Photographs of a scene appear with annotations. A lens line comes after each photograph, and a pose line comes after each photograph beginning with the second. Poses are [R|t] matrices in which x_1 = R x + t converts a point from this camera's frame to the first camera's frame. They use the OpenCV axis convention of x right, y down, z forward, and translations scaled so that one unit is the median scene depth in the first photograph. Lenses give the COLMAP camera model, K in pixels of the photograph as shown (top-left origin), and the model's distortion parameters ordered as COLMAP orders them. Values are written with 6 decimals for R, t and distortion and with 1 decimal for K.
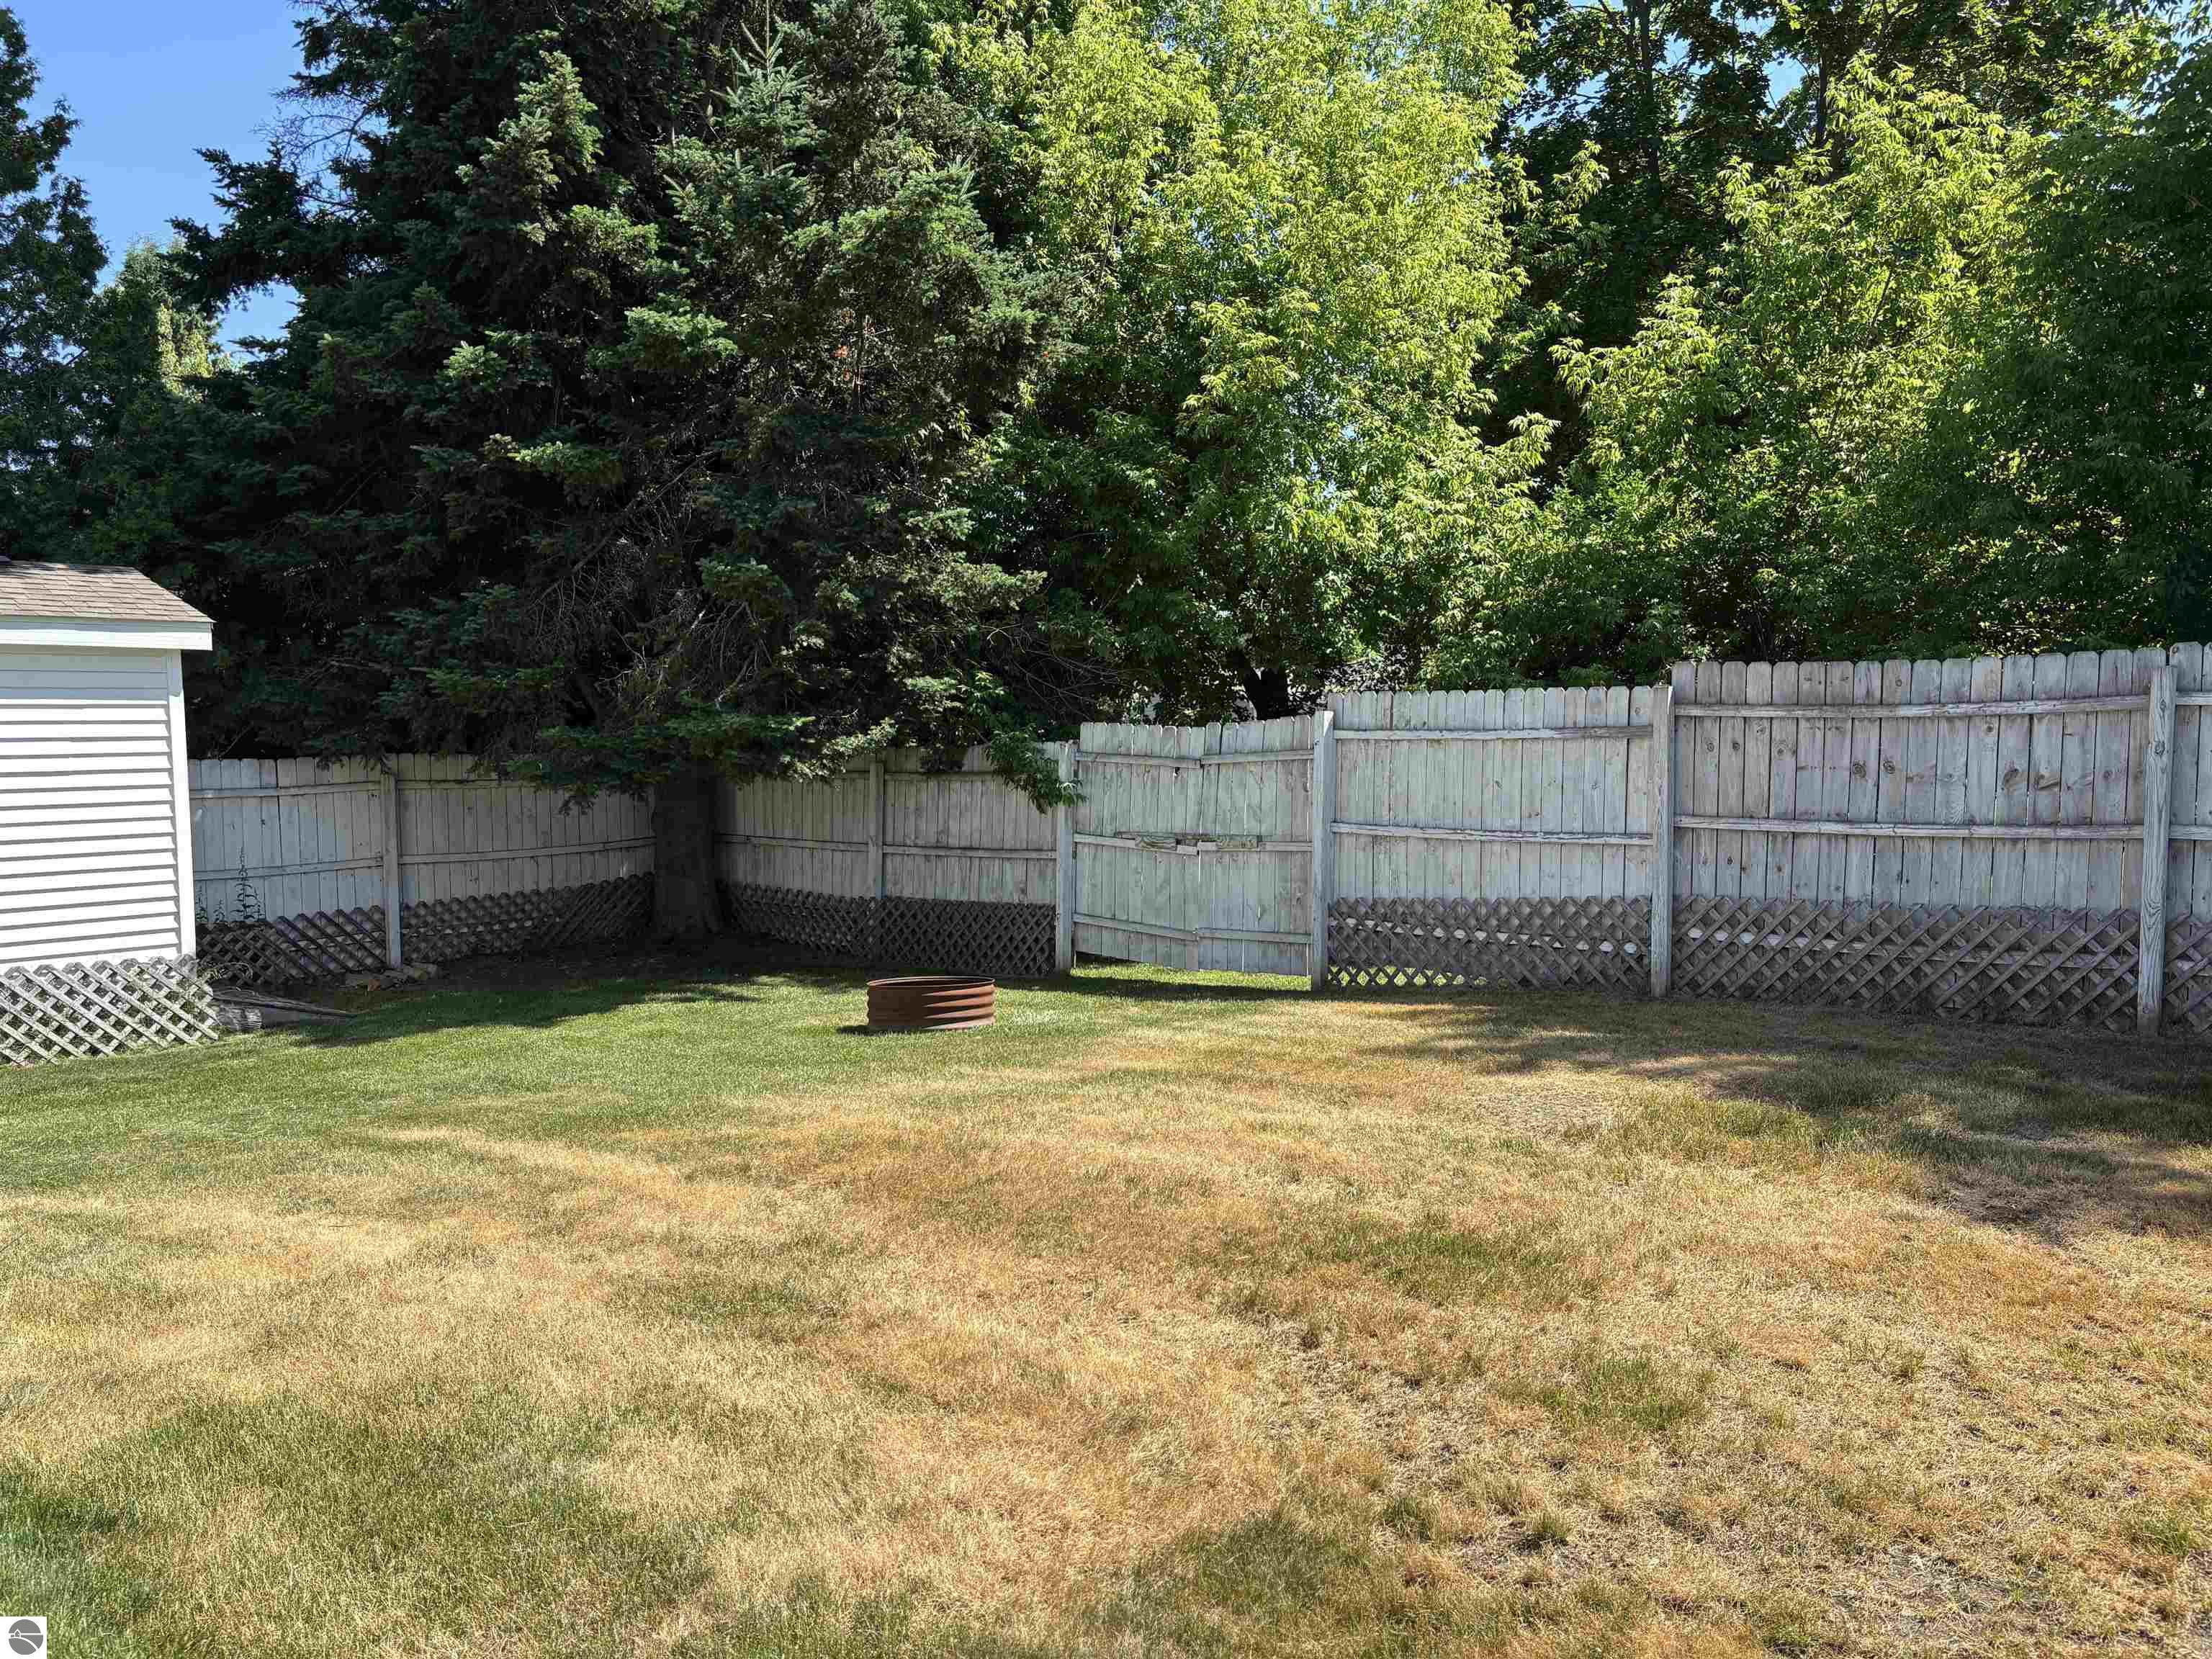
lens RADIAL K [[1667.0, 0, 1126.6], [0, 1667.0, 821.9], [0, 0, 1]] dist [0.059201, -0.064505]
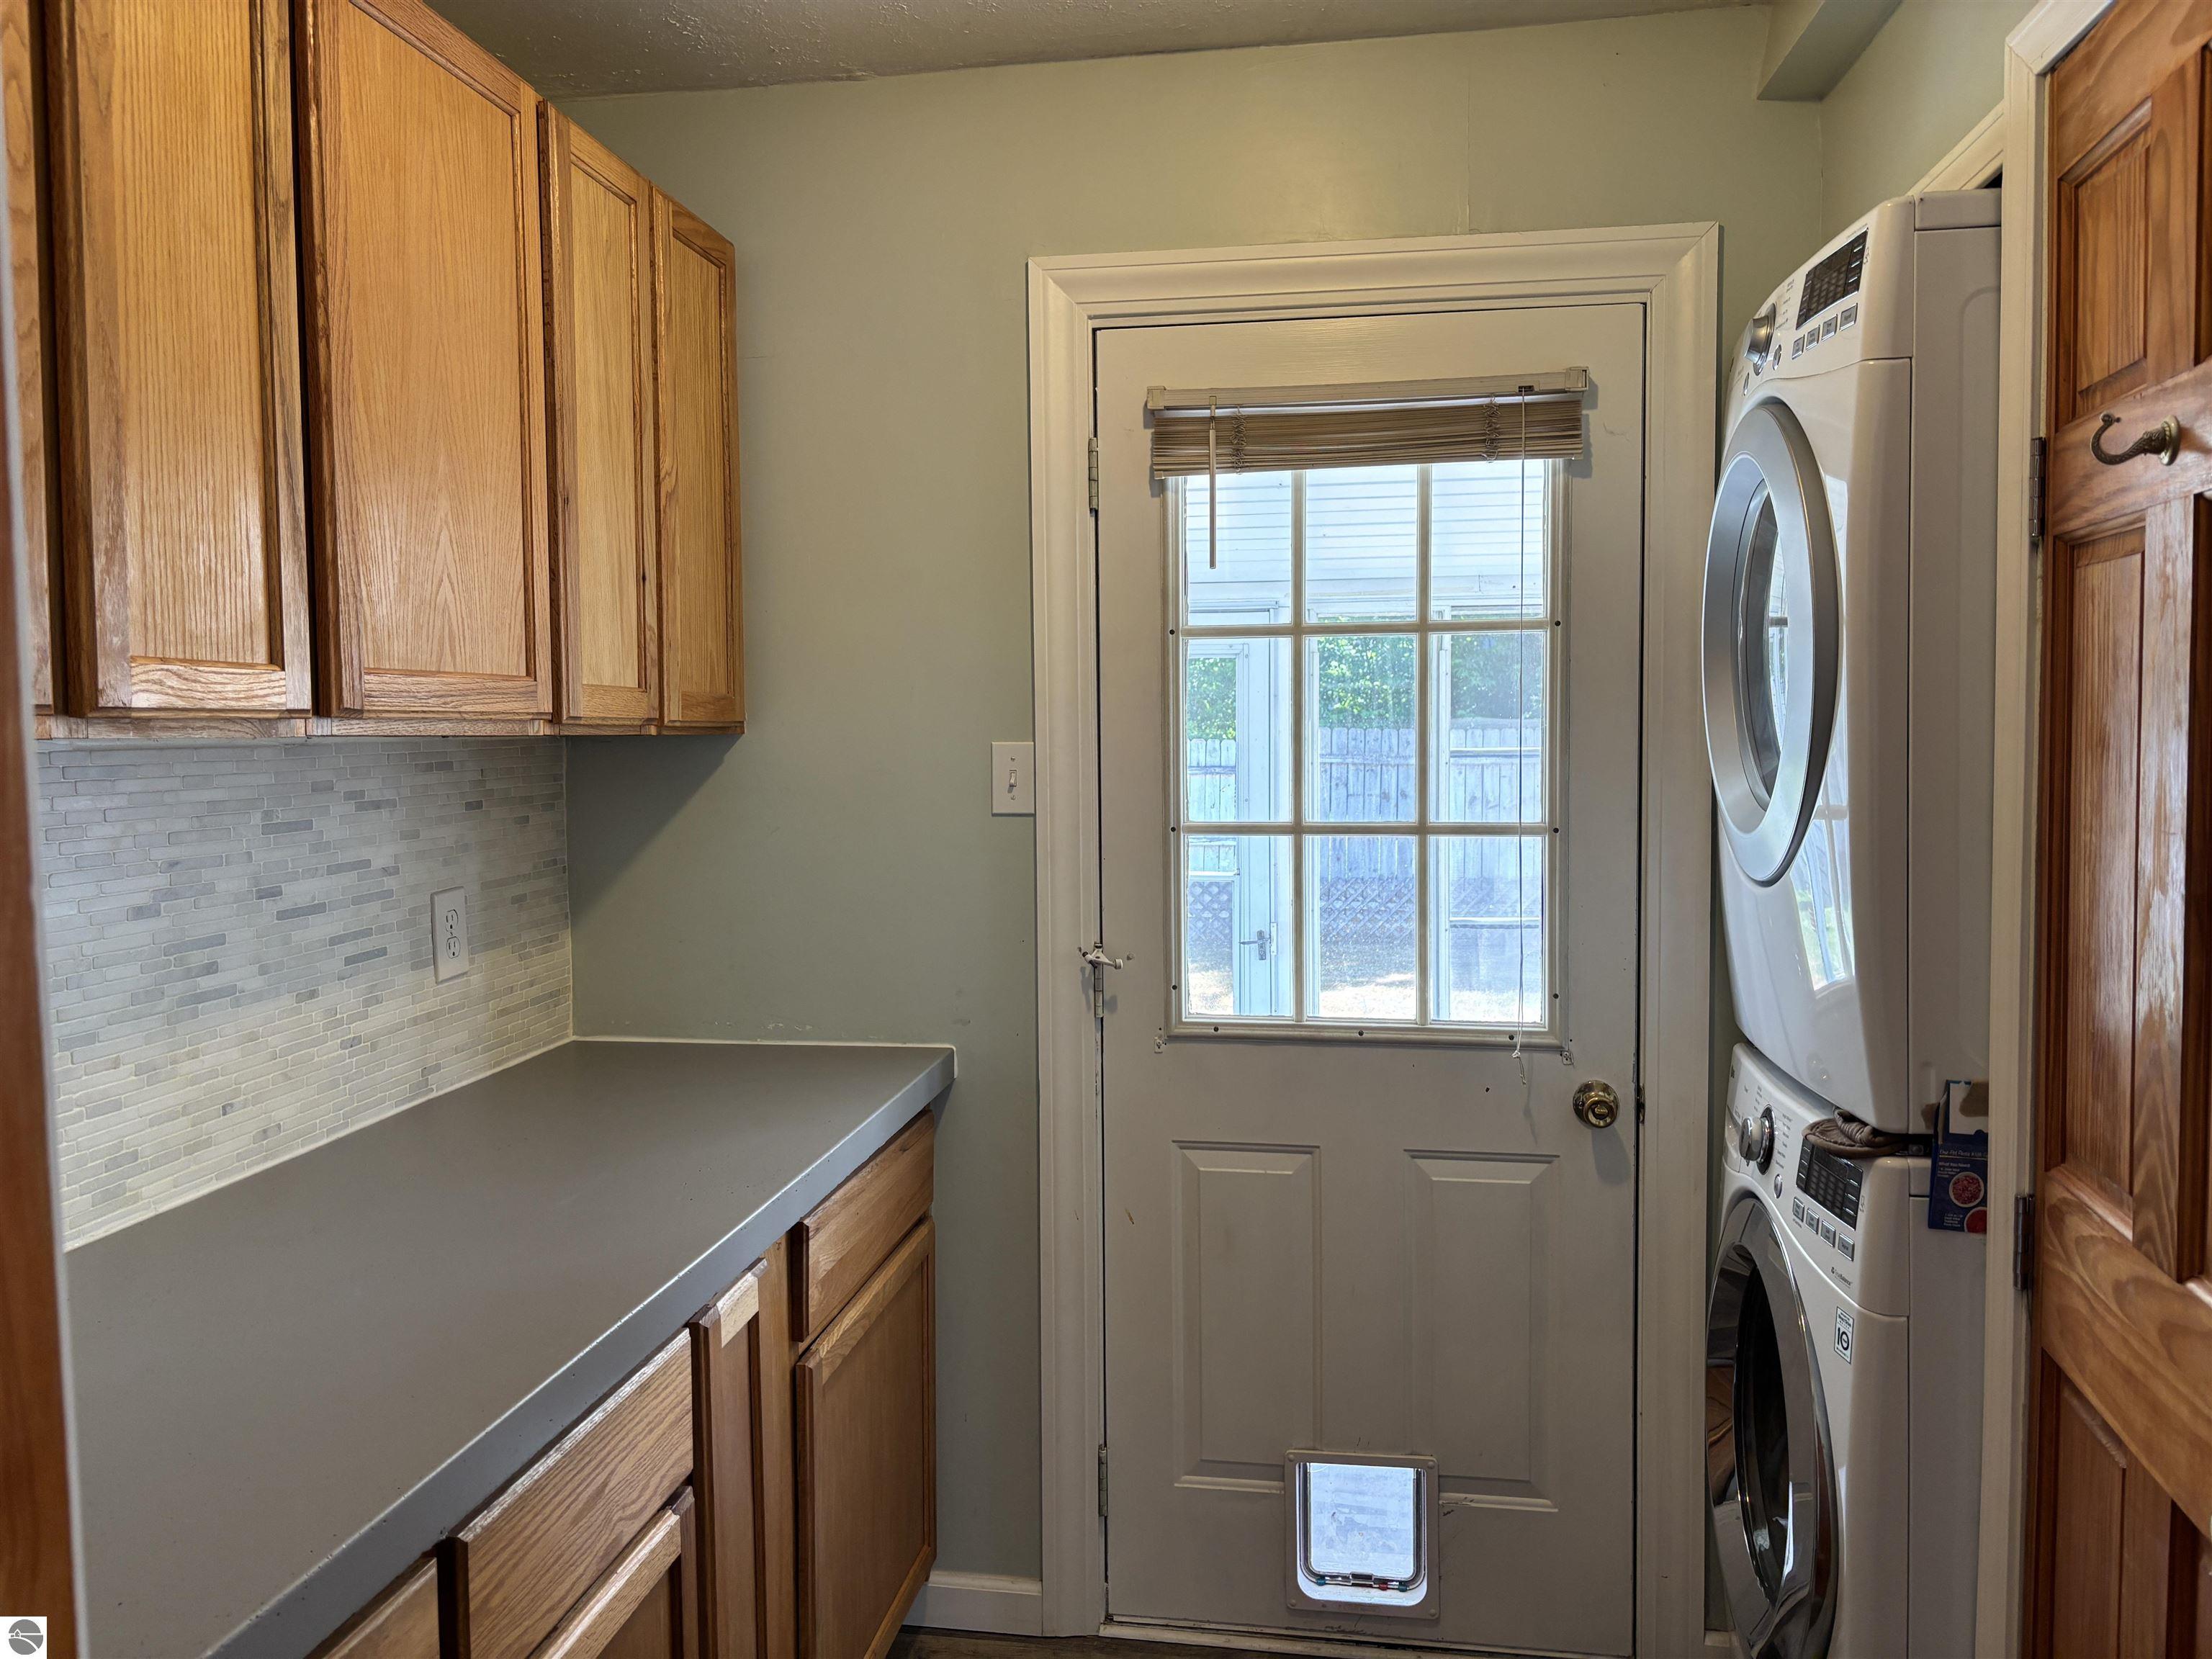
lens RADIAL K [[1667.0, 0, 1099.4], [0, 1667.0, 824.4], [0, 0, 1]] dist [0.059201, -0.064505]
pose [[0.843443, -0.020054, 0.536845, -0.584450], [0.015880, 0.999797, 0.012398, -0.025052], [-0.536984, -0.001932, 0.843590, -0.181419]]
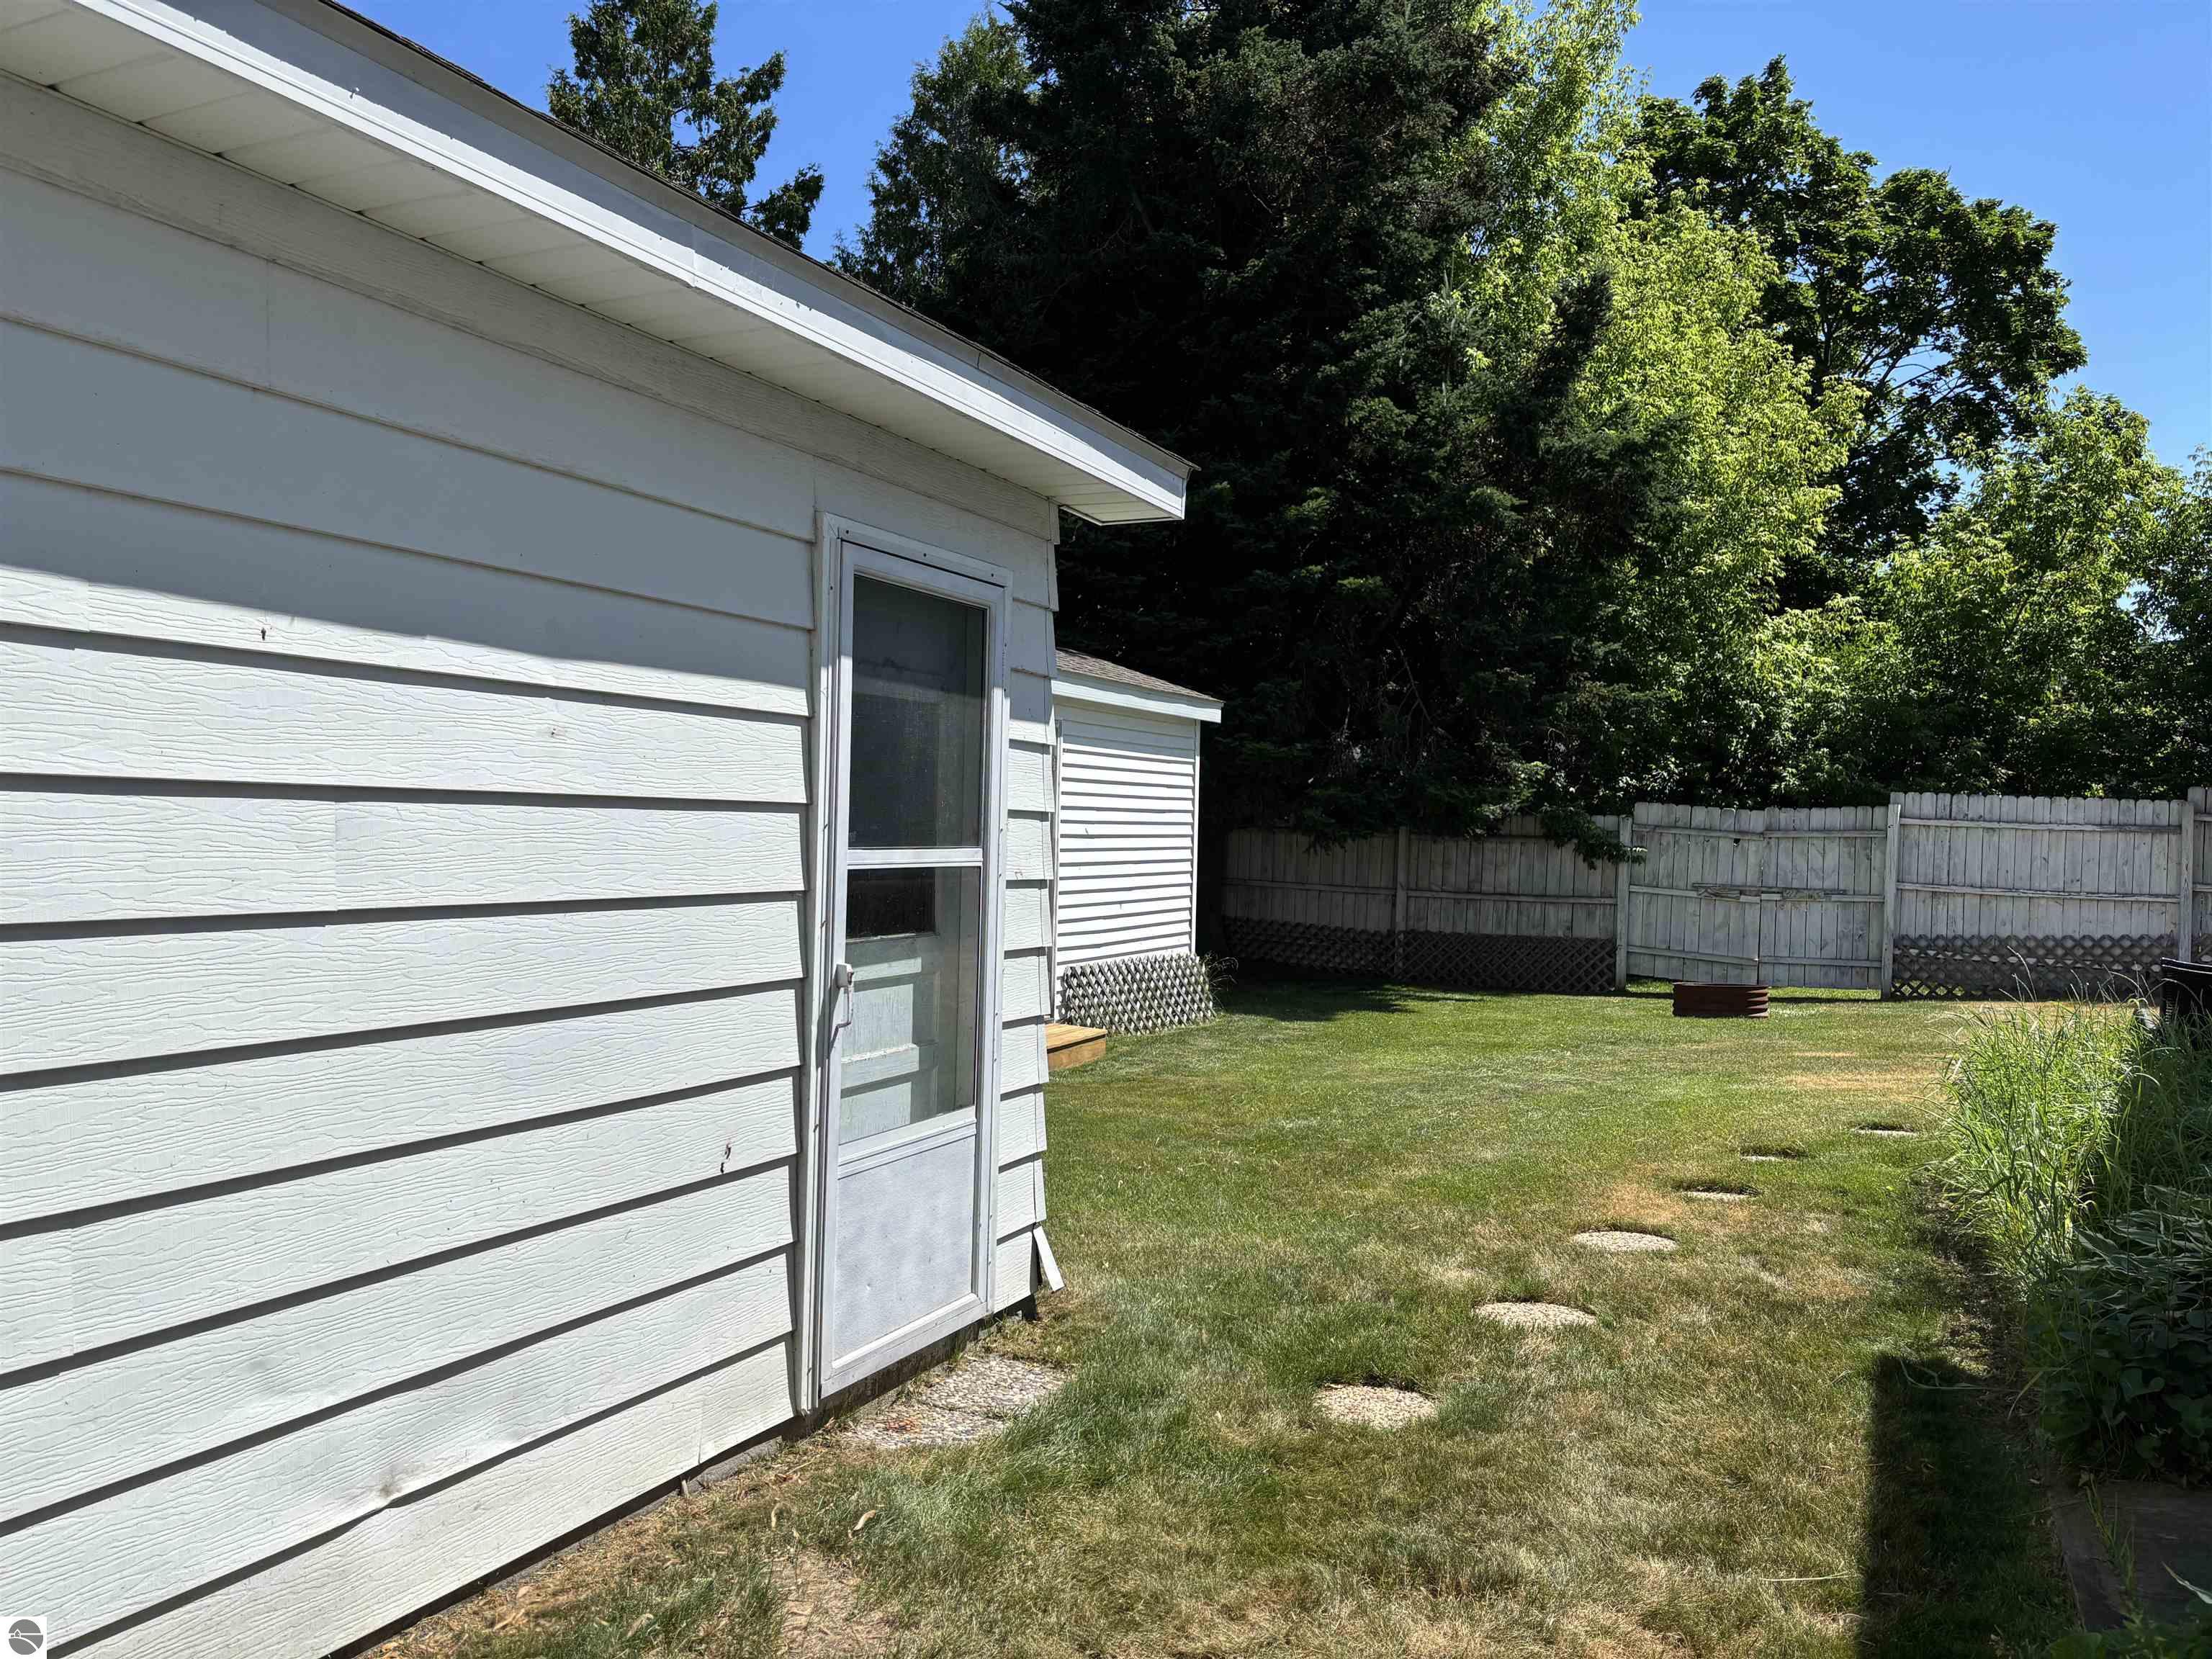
lens RADIAL K [[1667.0, 0, 1086.2], [0, 1667.0, 831.2], [0, 0, 1]] dist [0.059201, -0.064505]
pose [[0.965401, 0.041322, 0.257476, -1.030065], [-0.031936, 0.998668, -0.040534, 0.042048], [-0.258808, 0.030909, 0.965434, -0.249345]]
